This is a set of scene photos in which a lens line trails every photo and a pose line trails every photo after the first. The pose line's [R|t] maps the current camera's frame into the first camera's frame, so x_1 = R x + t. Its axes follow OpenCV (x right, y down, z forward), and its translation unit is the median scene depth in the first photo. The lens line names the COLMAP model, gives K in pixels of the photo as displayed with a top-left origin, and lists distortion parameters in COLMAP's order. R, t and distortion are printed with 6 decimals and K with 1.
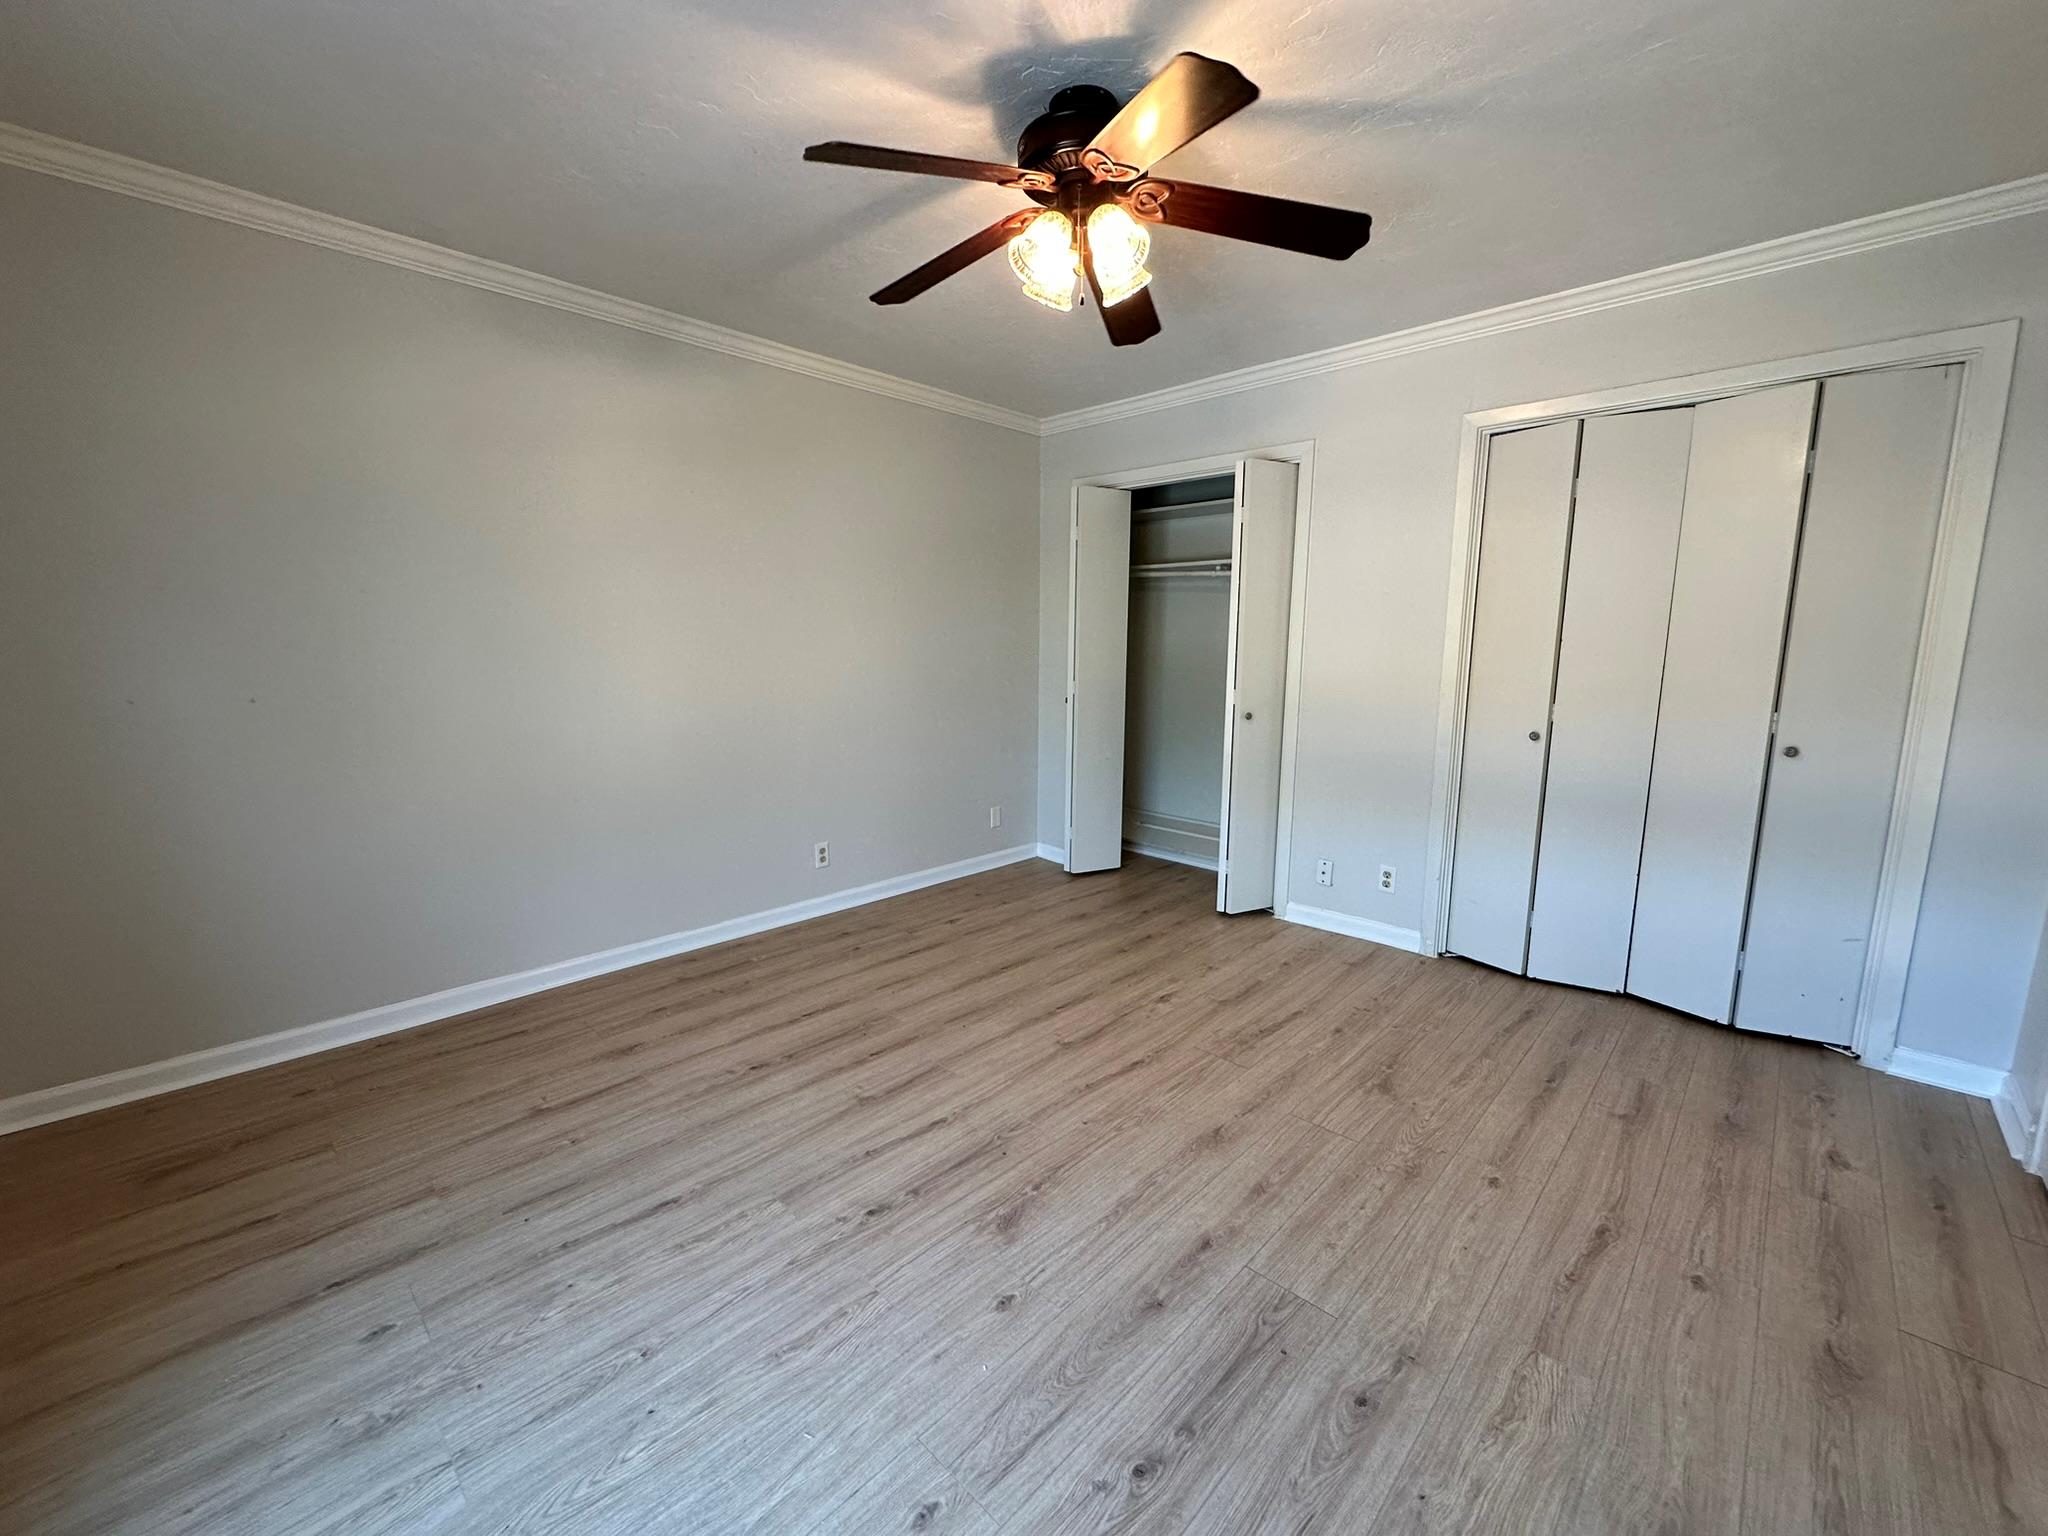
lens RADIAL K [[821.1, 0, 1024.0], [0, 821.1, 768.0], [0, 0, 1]] dist [-0.000847, 0.000055]
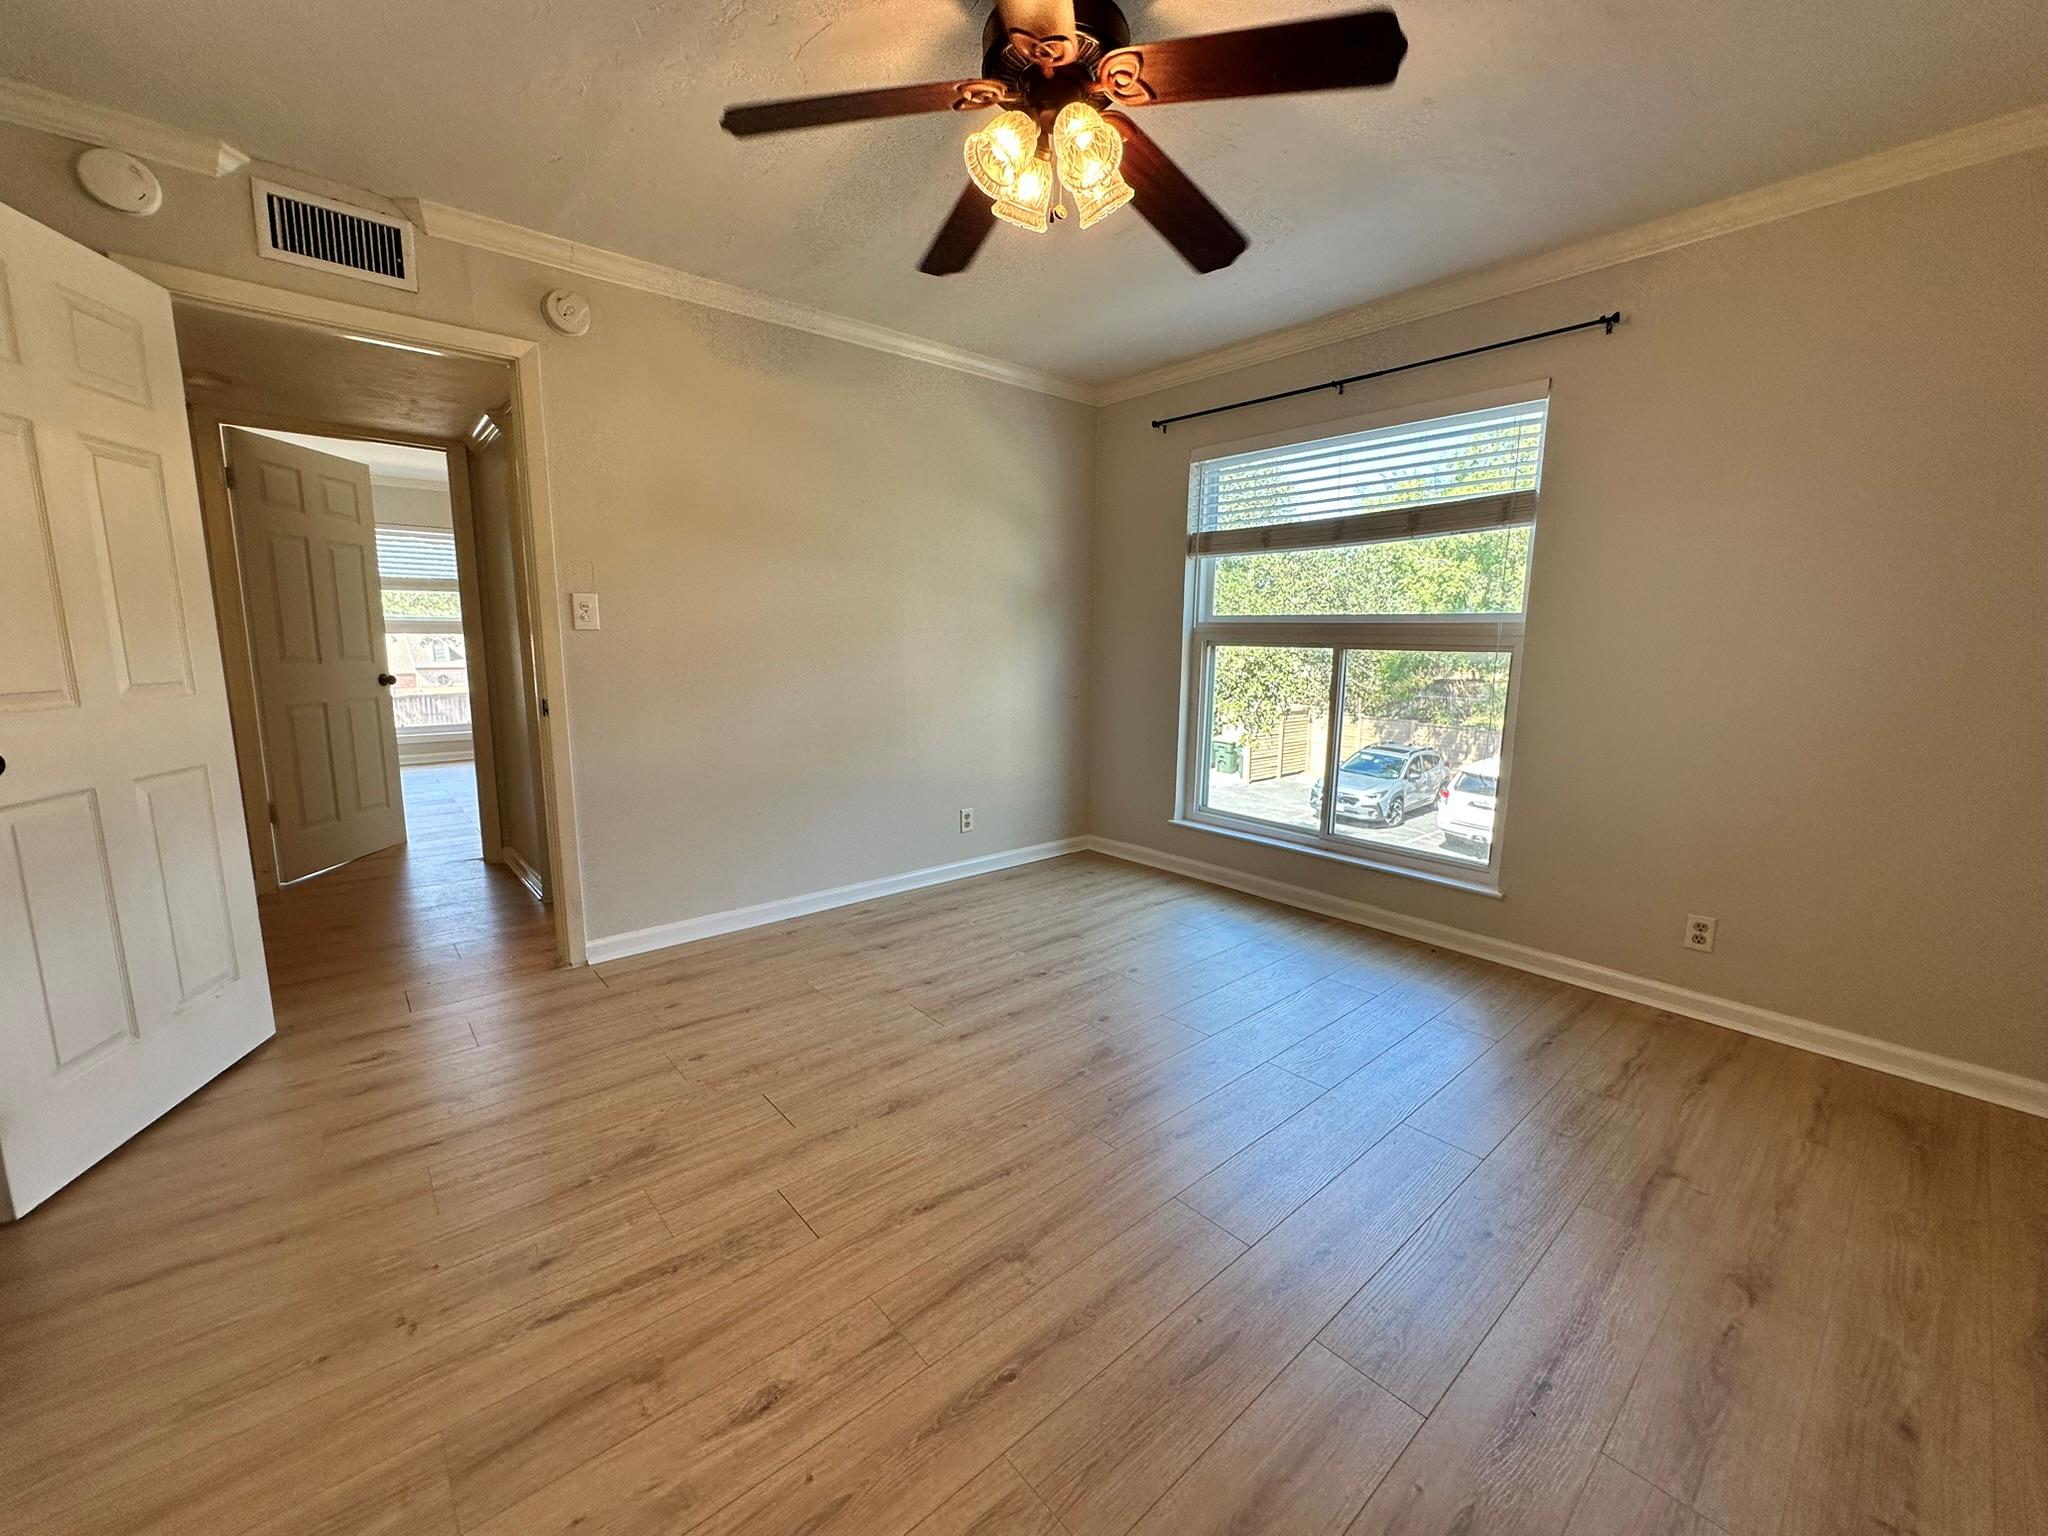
lens RADIAL K [[821.1, 0, 1024.0], [0, 821.1, 768.0], [0, 0, 1]] dist [-0.000847, 0.000055]
pose [[-0.995820, -0.029764, 0.086351, 0.006519], [-0.001455, 0.950464, 0.310832, -0.222115], [-0.091325, 0.309407, -0.946534, 1.614086]]
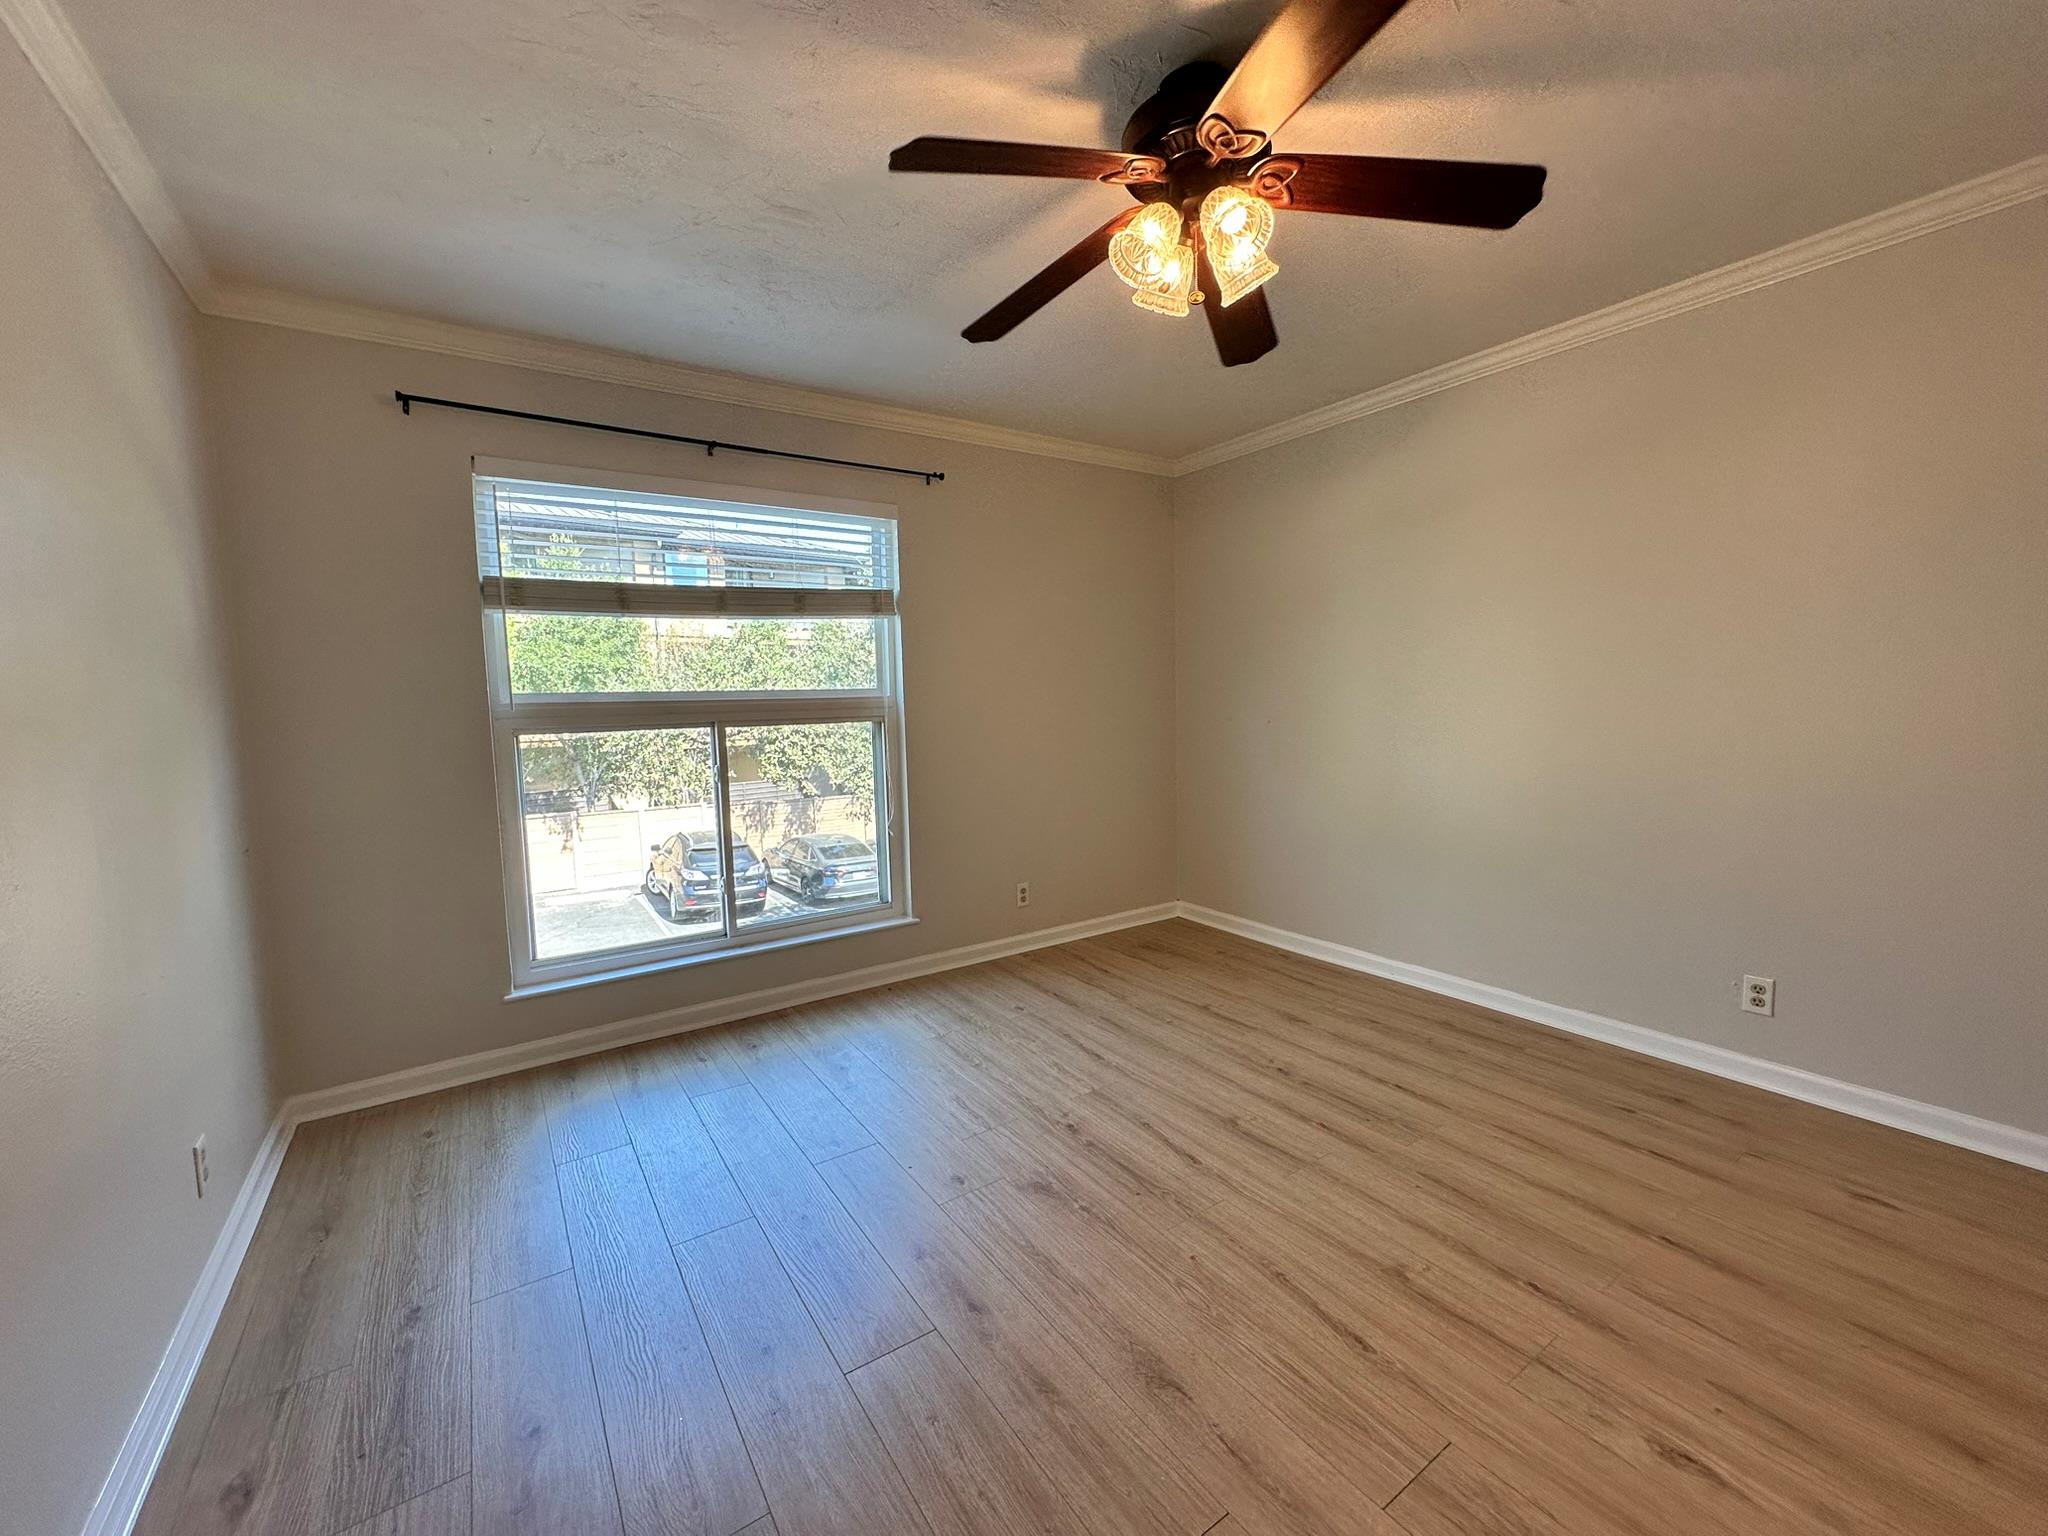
lens RADIAL K [[821.1, 0, 1024.0], [0, 821.1, 768.0], [0, 0, 1]] dist [-0.000847, 0.000055]
pose [[-0.207918, 0.087205, -0.974251, 0.807209], [-0.126877, 0.985199, 0.115262, -0.120793], [0.969883, 0.147575, -0.193776, 0.847975]]
